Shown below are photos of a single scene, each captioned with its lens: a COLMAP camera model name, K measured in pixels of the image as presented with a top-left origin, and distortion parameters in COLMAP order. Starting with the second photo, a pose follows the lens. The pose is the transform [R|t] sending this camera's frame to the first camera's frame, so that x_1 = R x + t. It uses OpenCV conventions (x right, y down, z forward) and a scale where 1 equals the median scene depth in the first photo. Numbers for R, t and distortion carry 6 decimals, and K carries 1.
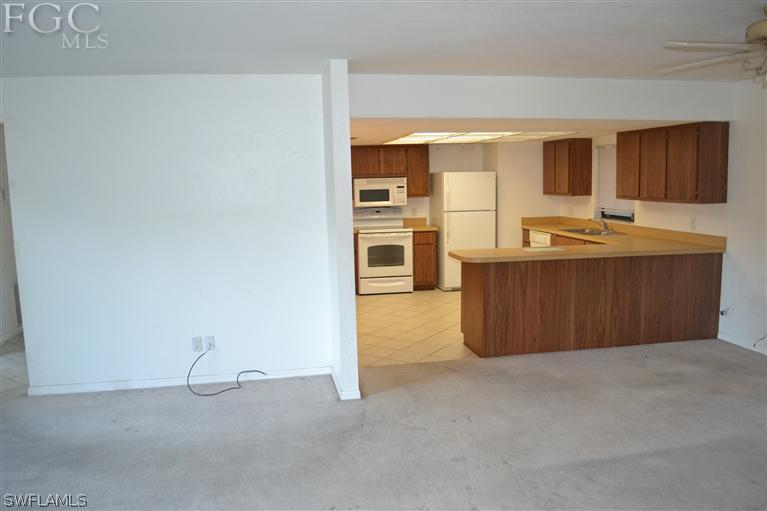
lens RADIAL K [[613.1, 0, 373.3], [0, 613.1, 255.9], [0, 0, 1]] dist [-0.079942, 0.007780]
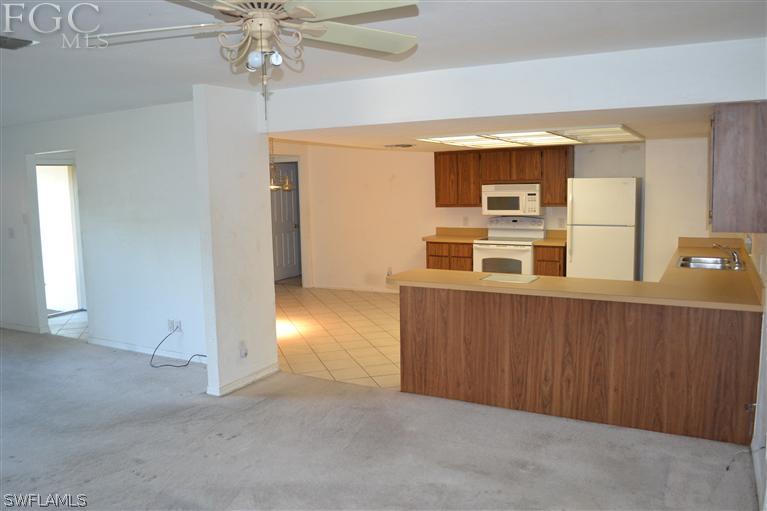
lens RADIAL K [[613.1, 0, 373.3], [0, 613.1, 255.9], [0, 0, 1]] dist [-0.079942, 0.007780]
pose [[0.770544, 0.079635, -0.632392, 0.447227], [-0.076371, 0.996552, 0.032437, -0.036186], [0.632794, 0.023303, 0.773969, 0.178824]]
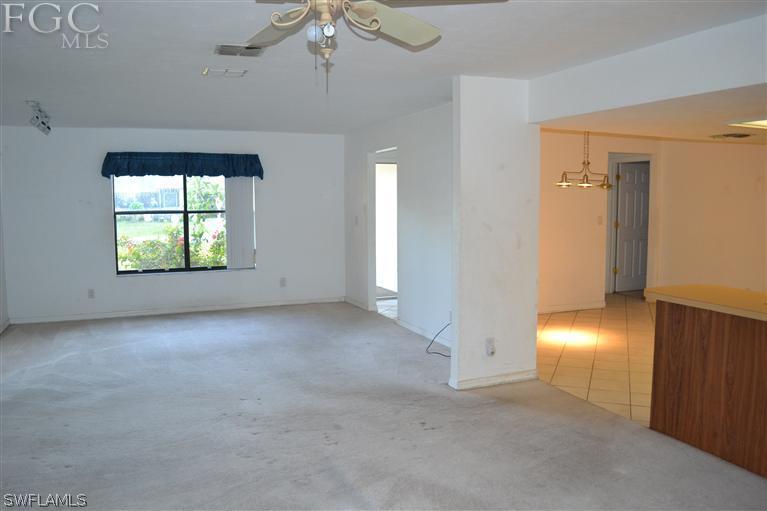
lens RADIAL K [[613.1, 0, 373.3], [0, 613.1, 255.9], [0, 0, 1]] dist [-0.079942, 0.007780]
pose [[0.205121, 0.113672, -0.972113, 0.505932], [-0.125062, 0.988135, 0.089156, -0.038896], [0.970714, 0.103286, 0.216904, 0.320240]]
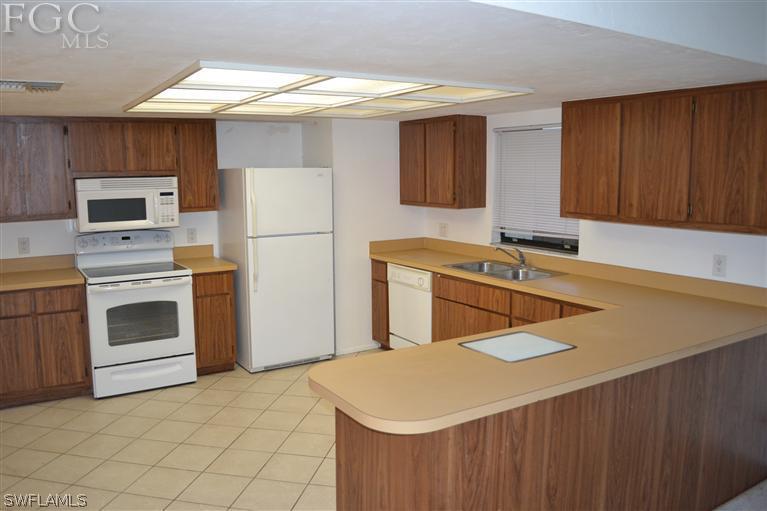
lens RADIAL K [[613.1, 0, 373.3], [0, 613.1, 255.9], [0, 0, 1]] dist [-0.079942, 0.007780]
pose [[0.930111, -0.035764, 0.365534, 0.016166], [0.033871, 0.999359, 0.011591, -0.058139], [-0.365714, 0.001601, 0.930726, 0.431783]]
